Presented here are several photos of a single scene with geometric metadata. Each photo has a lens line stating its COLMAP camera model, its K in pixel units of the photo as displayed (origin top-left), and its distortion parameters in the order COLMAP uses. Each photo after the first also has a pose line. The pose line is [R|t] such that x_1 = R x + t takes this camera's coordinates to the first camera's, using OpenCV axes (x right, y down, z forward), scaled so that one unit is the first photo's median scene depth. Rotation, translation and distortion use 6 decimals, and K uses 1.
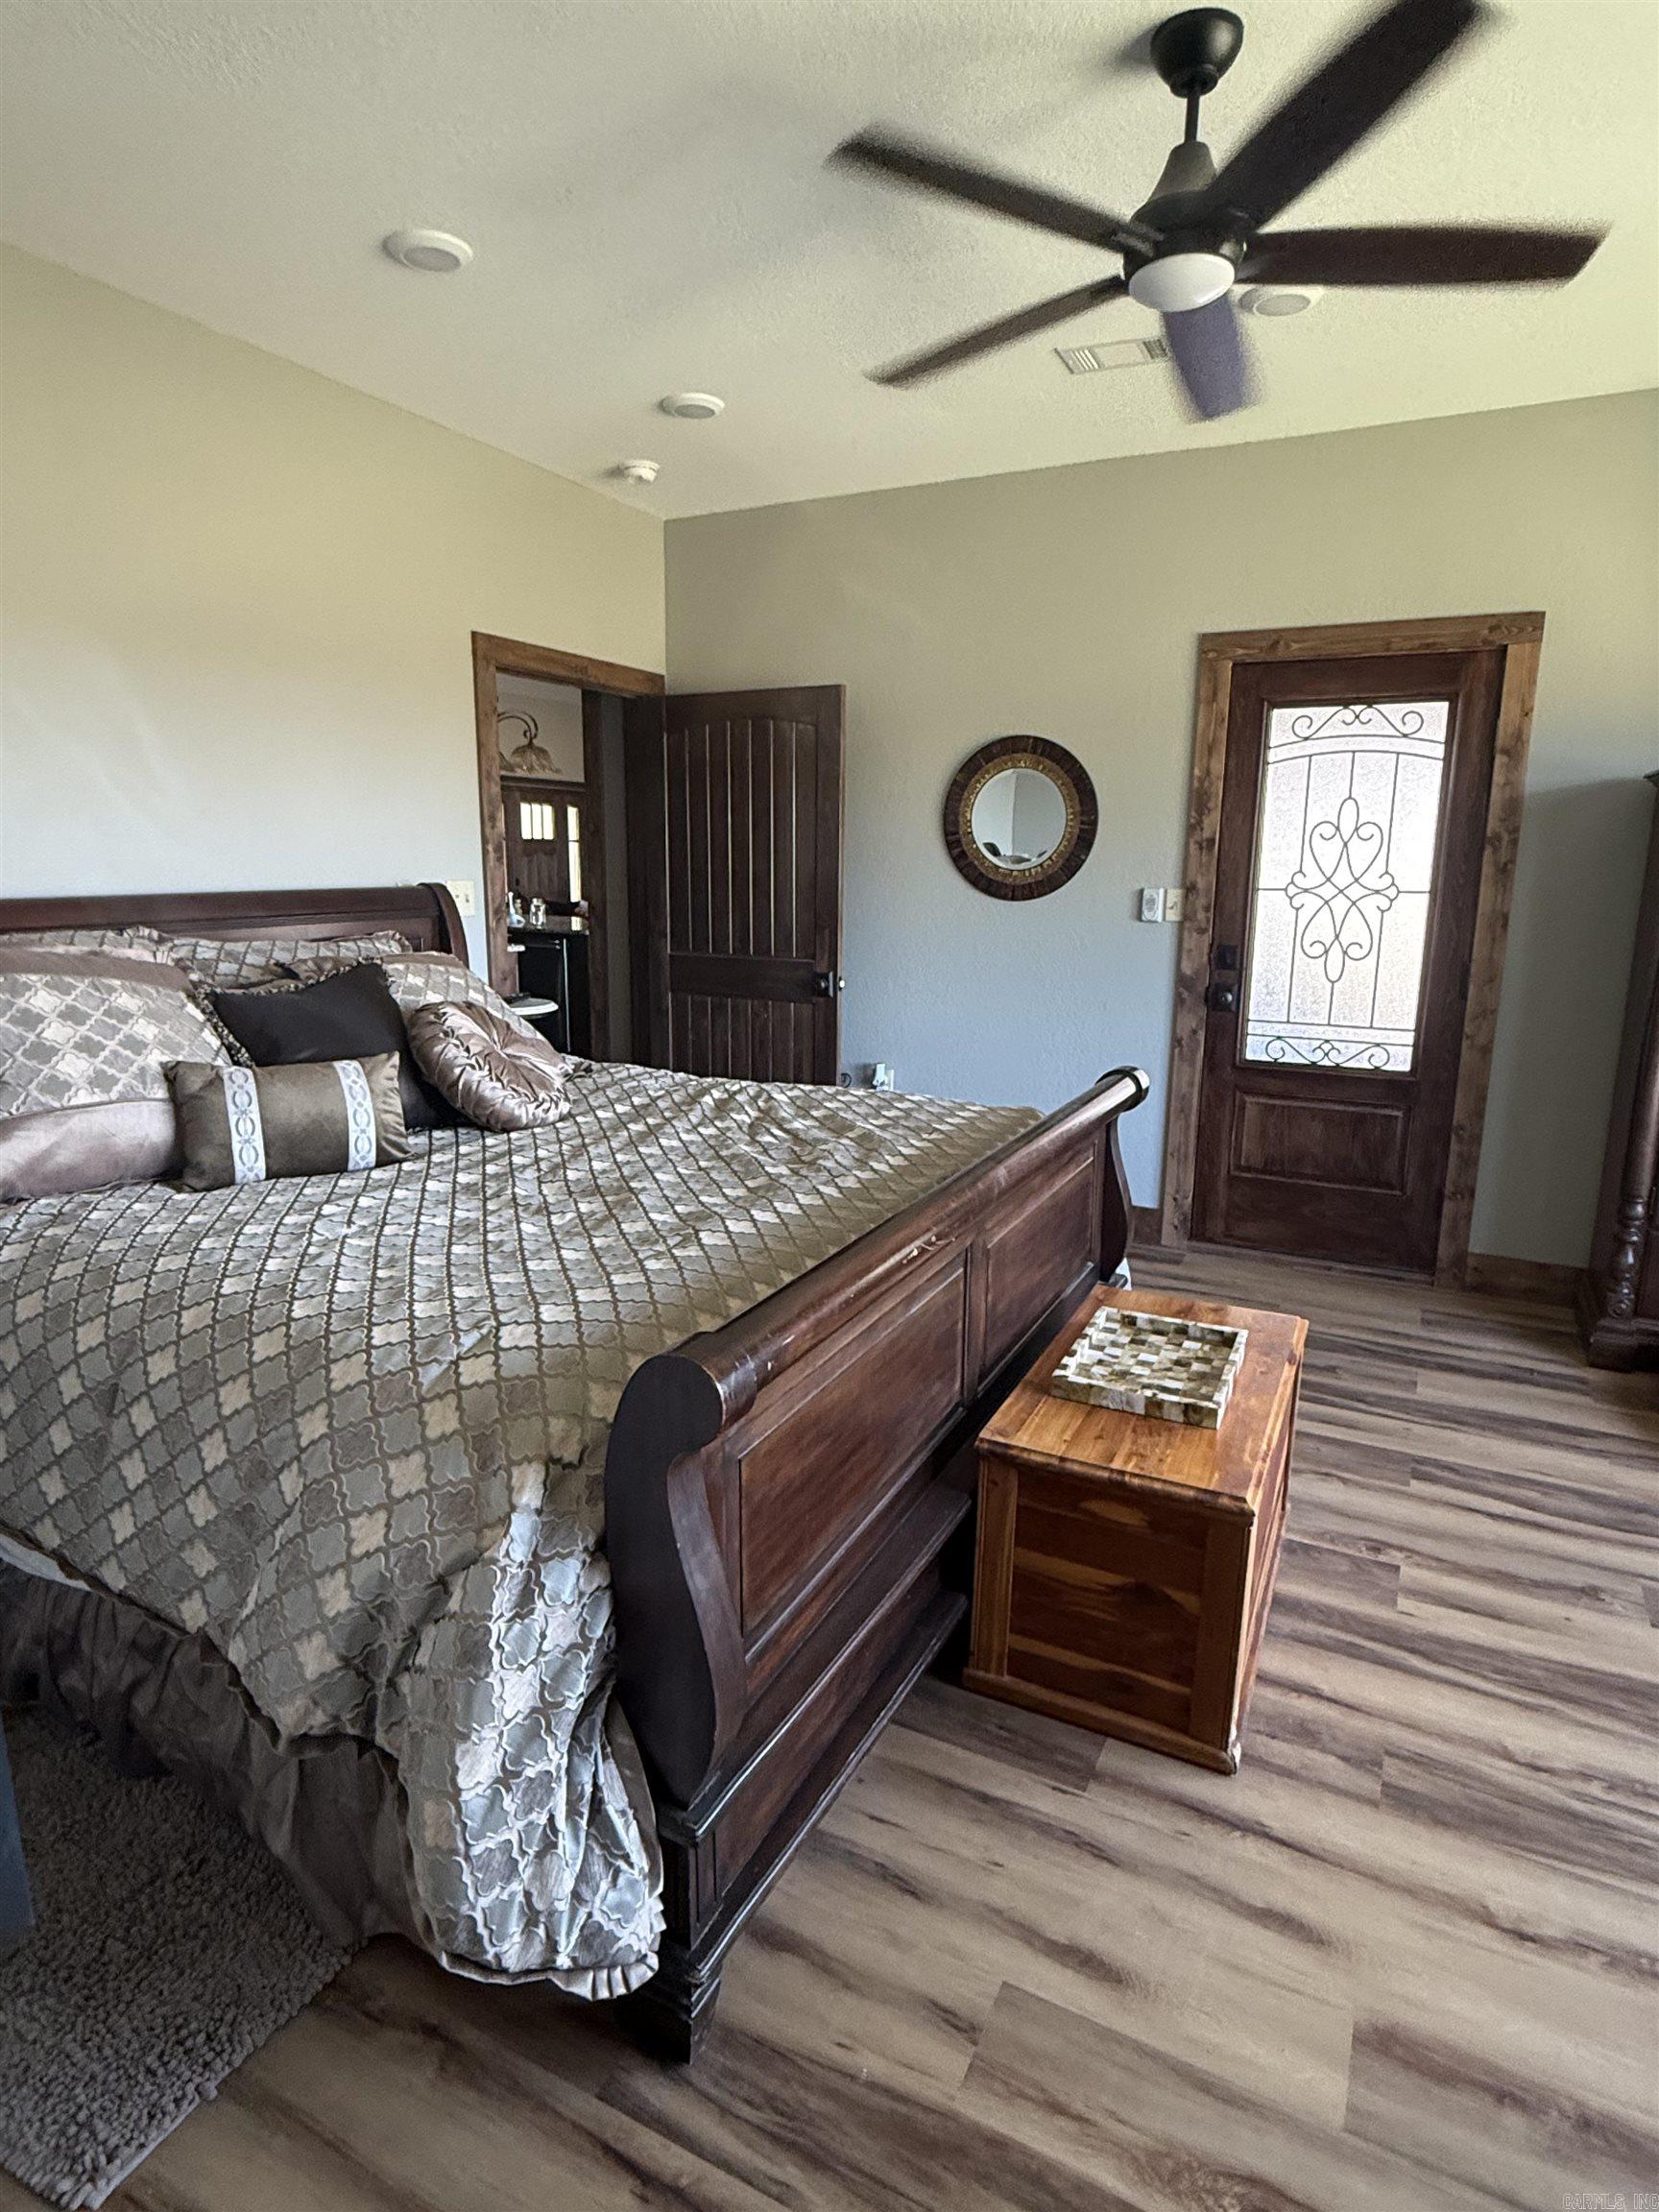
lens RADIAL K [[1221.7, 0, 818.8], [0, 1221.7, 1098.9], [0, 0, 1]] dist [-0.003077, -0.001431]
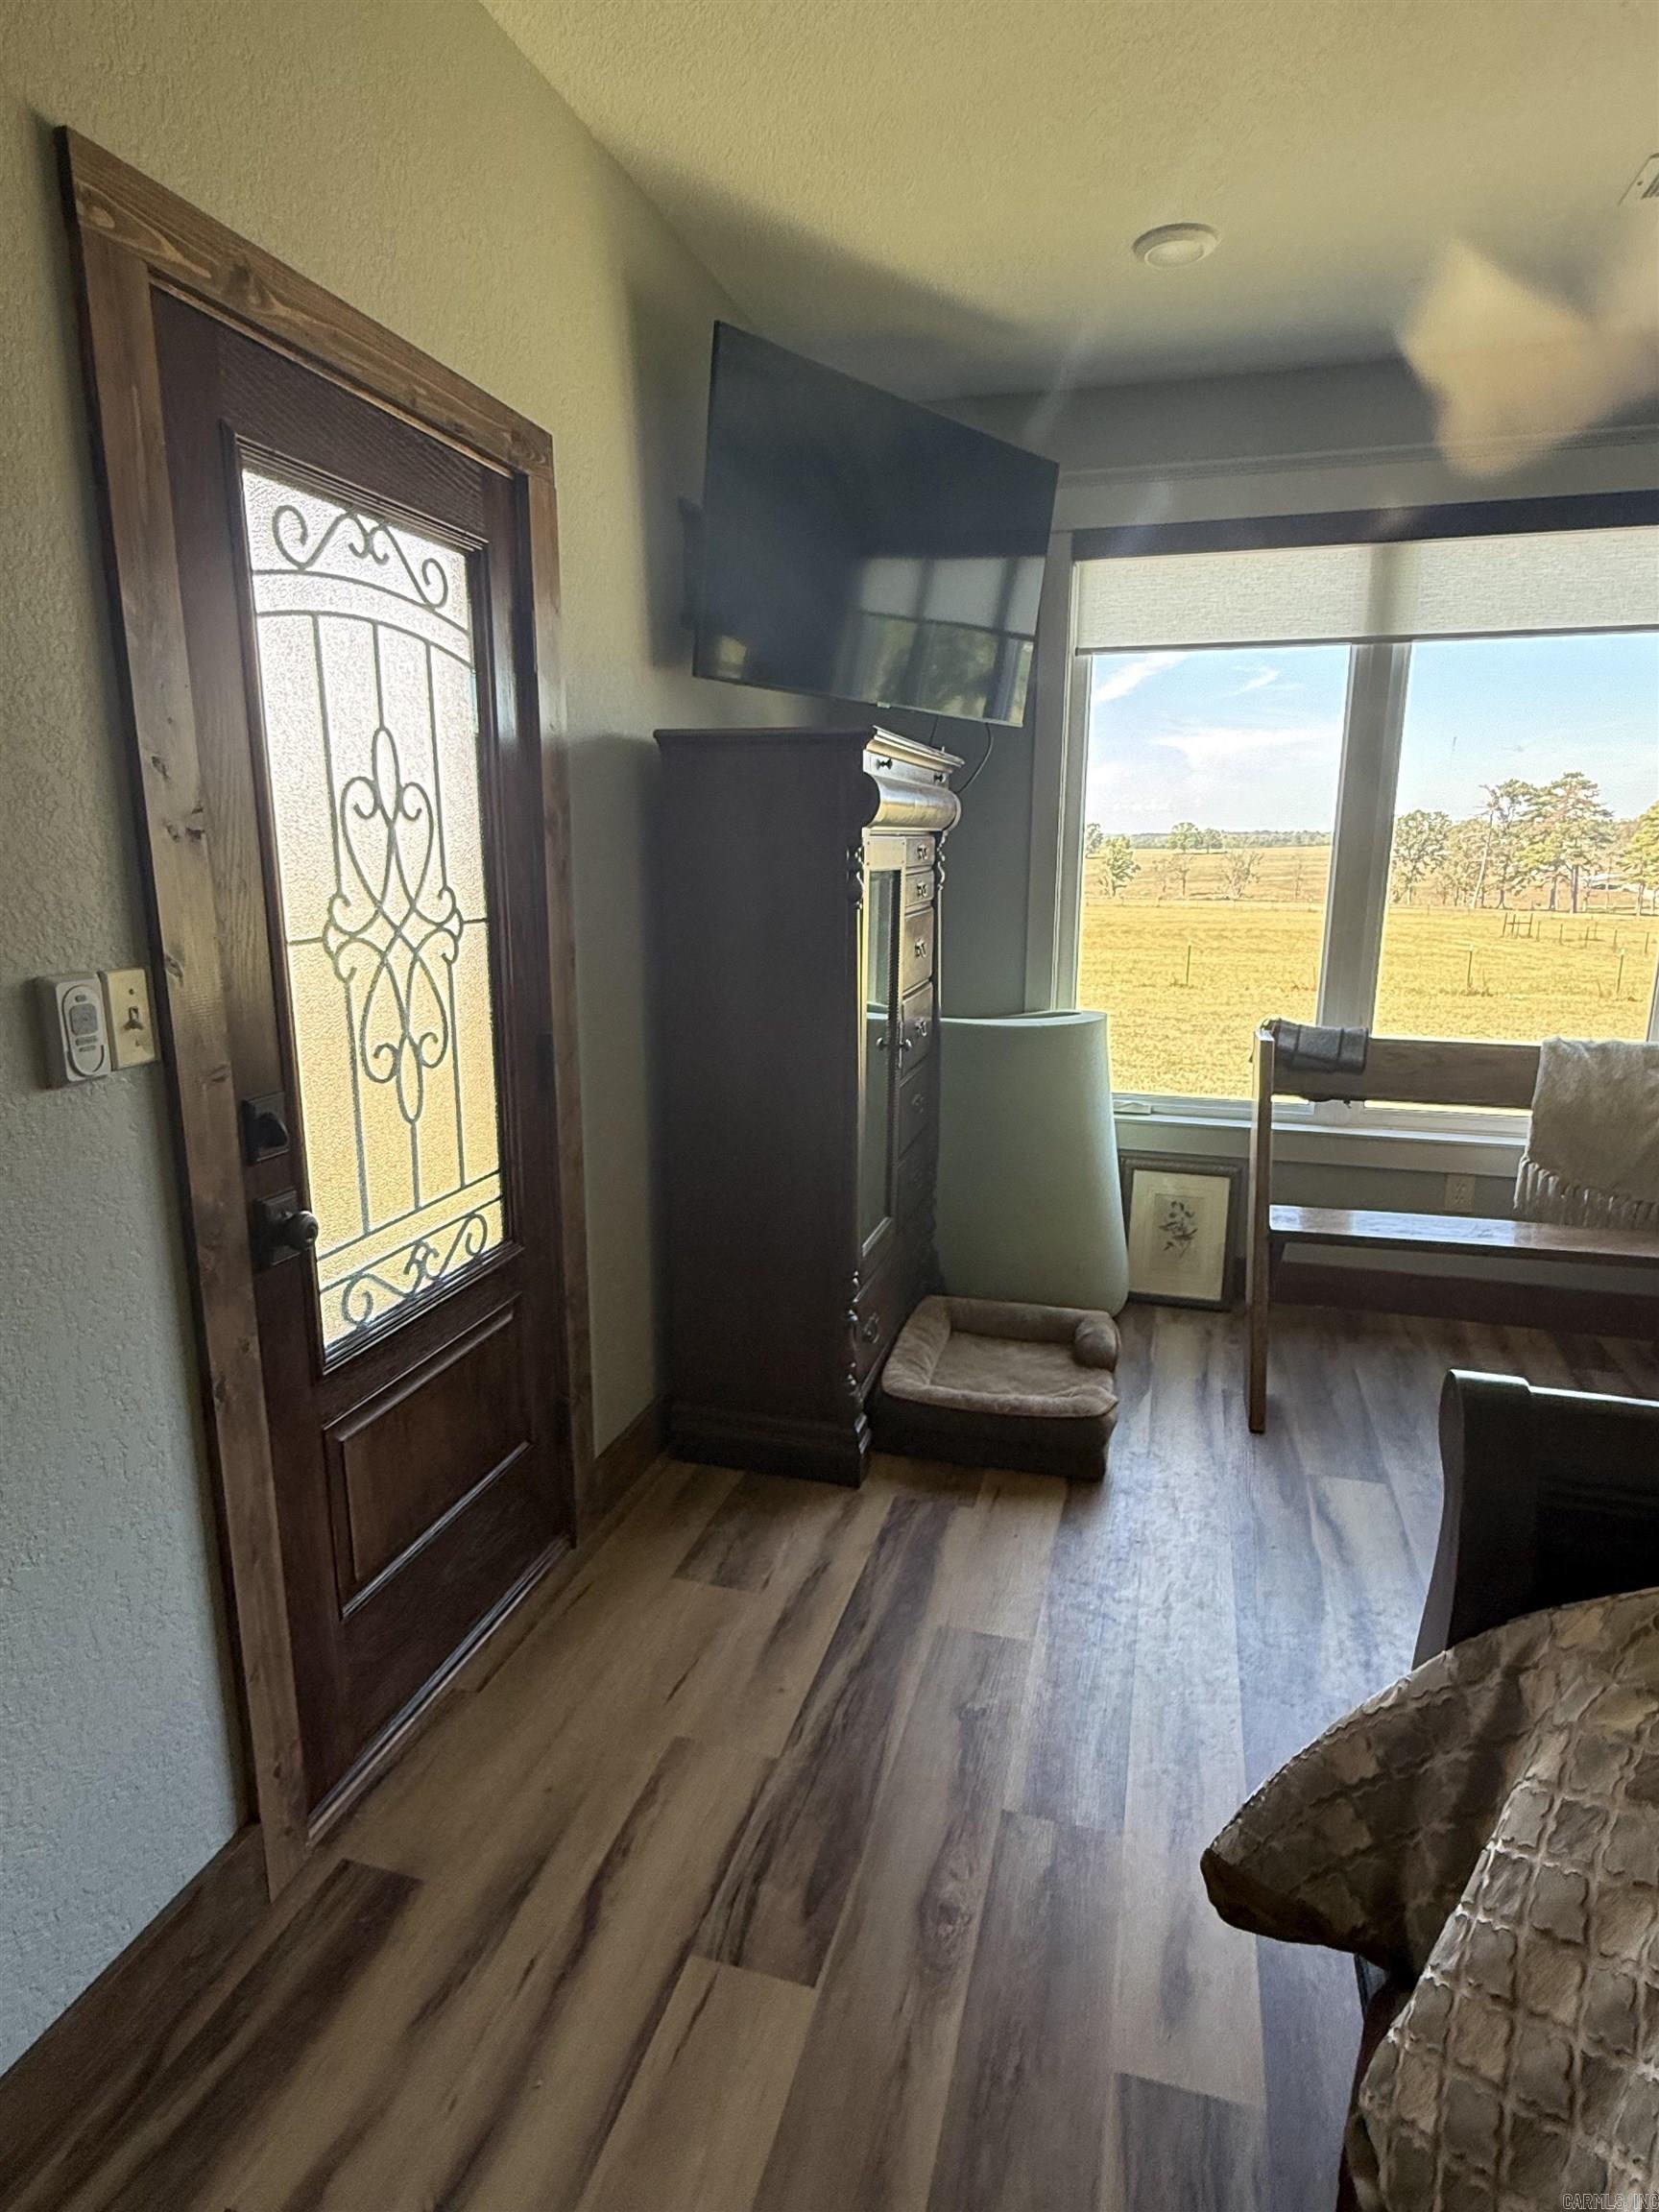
lens RADIAL K [[1221.7, 0, 828.5], [0, 1221.7, 1120.1], [0, 0, 1]] dist [-0.003077, -0.001431]
pose [[-0.196852, -0.223893, 0.954527, -0.064615], [0.199634, 0.944027, 0.262600, -0.192417], [-0.959893, 0.242249, -0.141137, 0.929879]]
